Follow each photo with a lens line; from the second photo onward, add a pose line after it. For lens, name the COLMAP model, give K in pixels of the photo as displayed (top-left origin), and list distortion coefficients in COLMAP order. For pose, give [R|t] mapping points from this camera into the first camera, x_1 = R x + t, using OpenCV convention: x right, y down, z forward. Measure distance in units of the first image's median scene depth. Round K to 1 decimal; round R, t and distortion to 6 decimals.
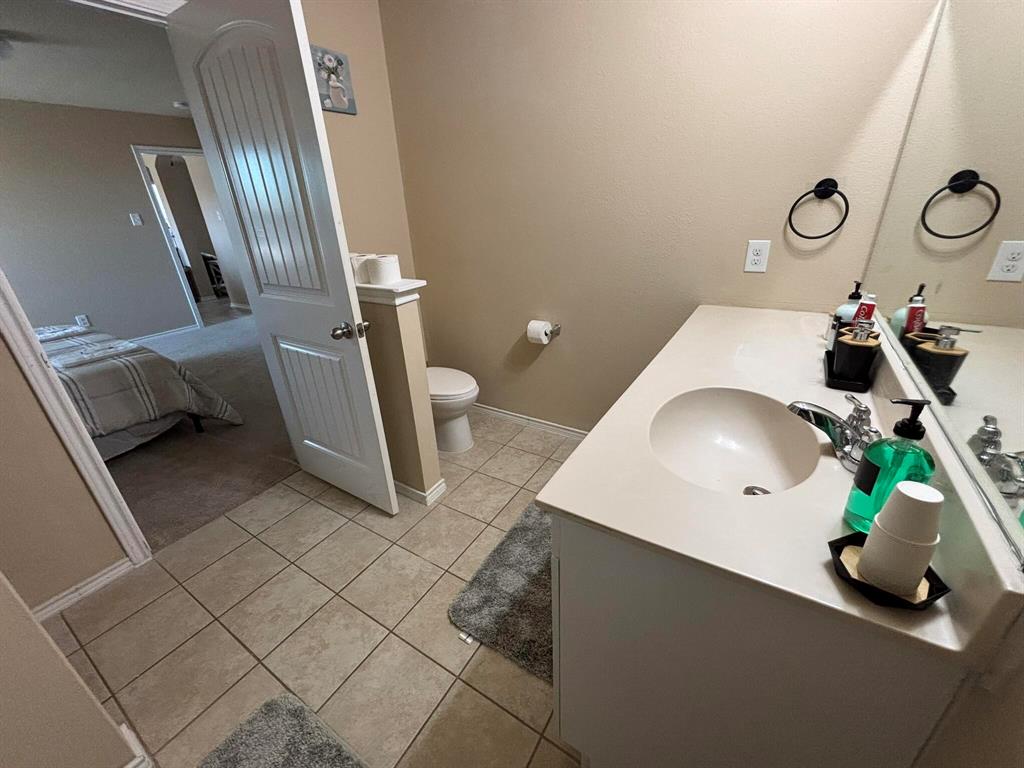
lens RADIAL K [[415.1, 0, 512.2], [0, 415.1, 382.7], [0, 0, 1]] dist [0.001571, 0.000606]
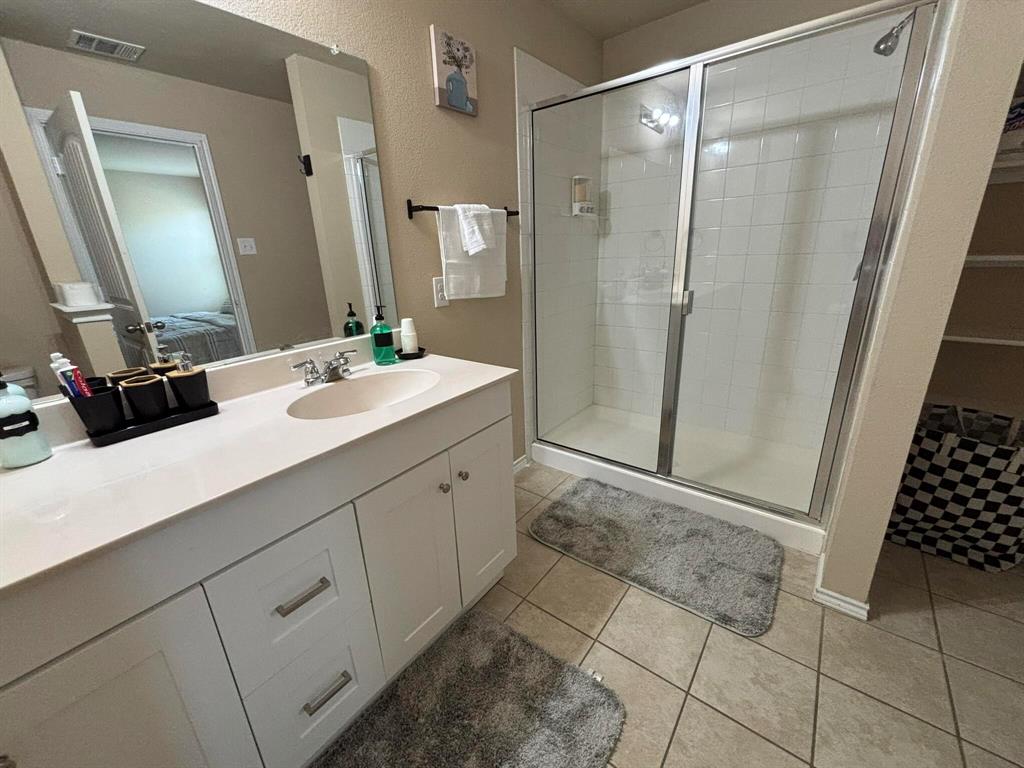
lens RADIAL K [[415.1, 0, 512.5], [0, 415.1, 384.3], [0, 0, 1]] dist [0.001571, 0.000606]
pose [[-0.991658, 0.054947, 0.116599, -0.076236], [0.118726, 0.741562, 0.660295, -0.496178], [-0.050184, 0.668630, -0.741900, 1.311996]]
